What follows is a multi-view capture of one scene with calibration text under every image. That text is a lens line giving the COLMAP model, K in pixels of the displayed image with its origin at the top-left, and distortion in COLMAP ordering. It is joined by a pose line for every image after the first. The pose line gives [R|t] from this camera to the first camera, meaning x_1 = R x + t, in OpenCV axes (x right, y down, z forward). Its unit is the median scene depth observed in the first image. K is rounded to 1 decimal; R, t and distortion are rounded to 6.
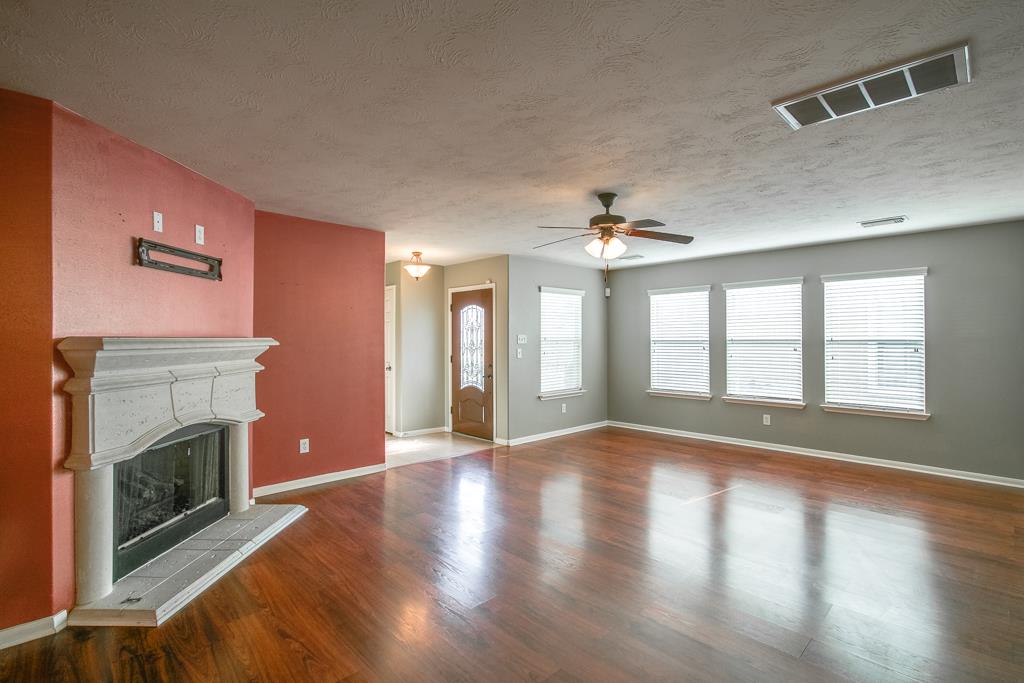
lens RADIAL K [[478.9, 0, 517.4], [0, 478.9, 327.0], [0, 0, 1]] dist [-0.000450, 0.000031]
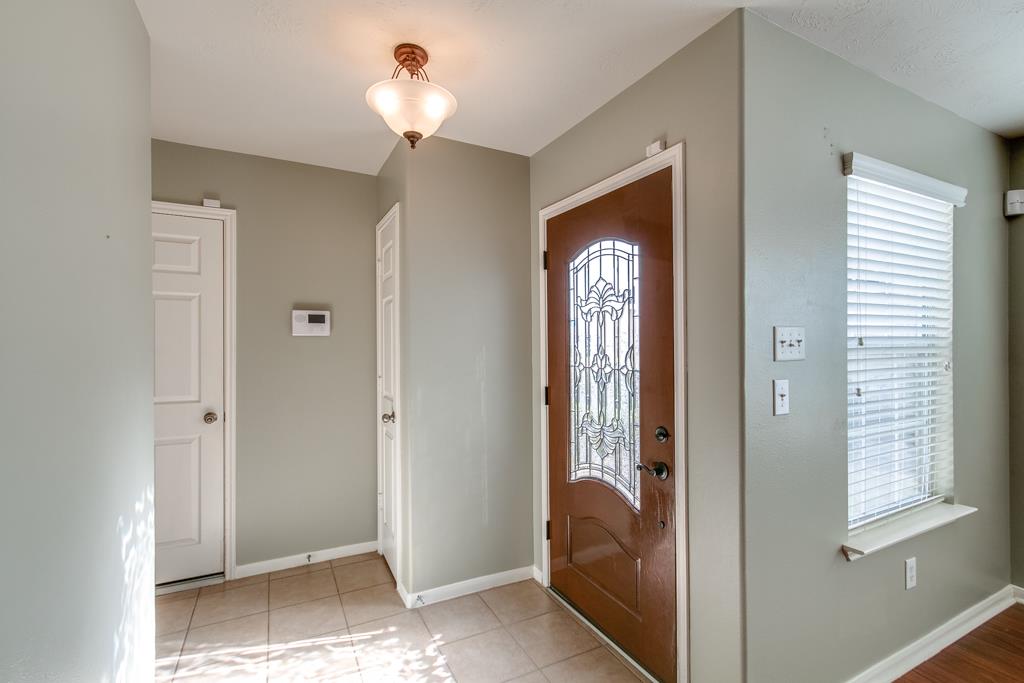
lens RADIAL K [[460.1, 0, 522.4], [0, 460.1, 343.3], [0, 0, 1]] dist [0.000574, 0.000097]
pose [[0.963047, -0.002171, -0.269326, -0.063563], [0.009710, 0.999597, 0.026663, 0.017200], [0.269159, -0.028293, 0.962680, 0.702274]]
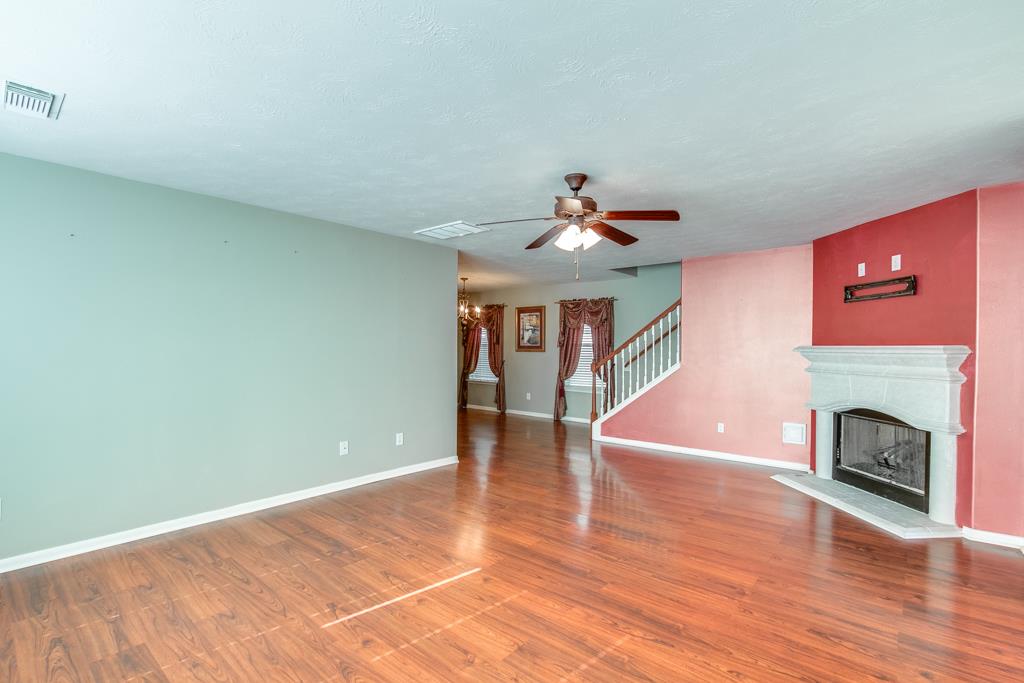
lens RADIAL K [[475.0, 0, 512.0], [0, 475.0, 341.5], [0, 0, 1]] dist [-0.018320, -0.000161]
pose [[-0.995767, -0.004948, -0.091780, 0.219094], [-0.001879, 0.999437, -0.033486, 0.027158], [0.091894, -0.033172, -0.995216, 1.057275]]
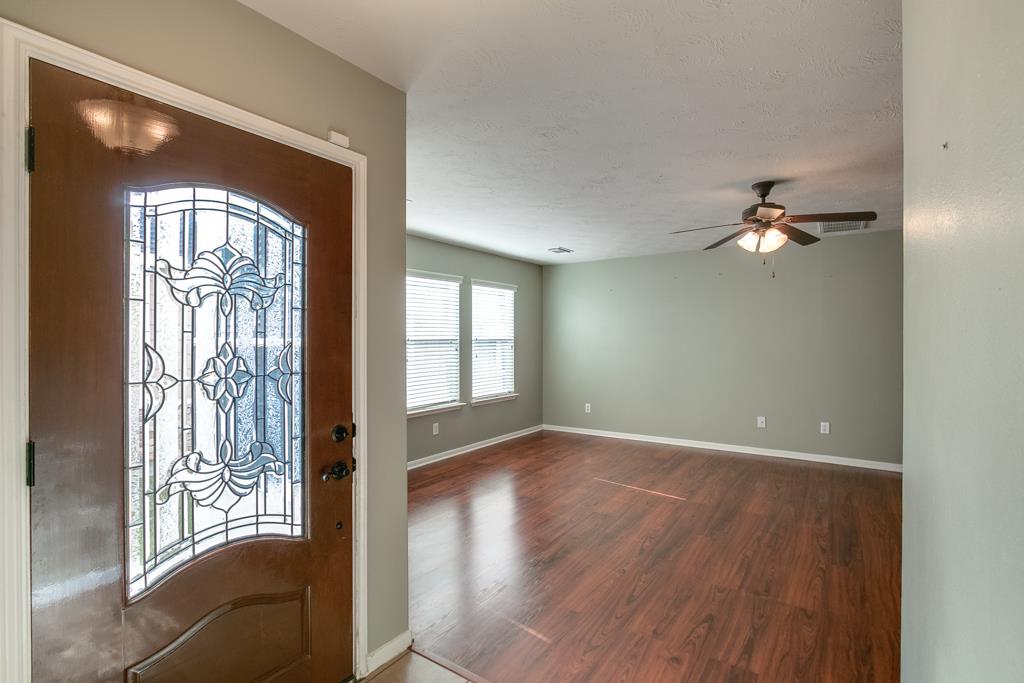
lens RADIAL K [[478.9, 0, 517.4], [0, 478.9, 327.0], [0, 0, 1]] dist [-0.000450, 0.000031]
pose [[-0.194926, 0.023716, 0.980531, -0.362691], [-0.023091, 0.999320, -0.028761, 0.023470], [-0.980546, -0.028247, -0.194245, 0.948493]]
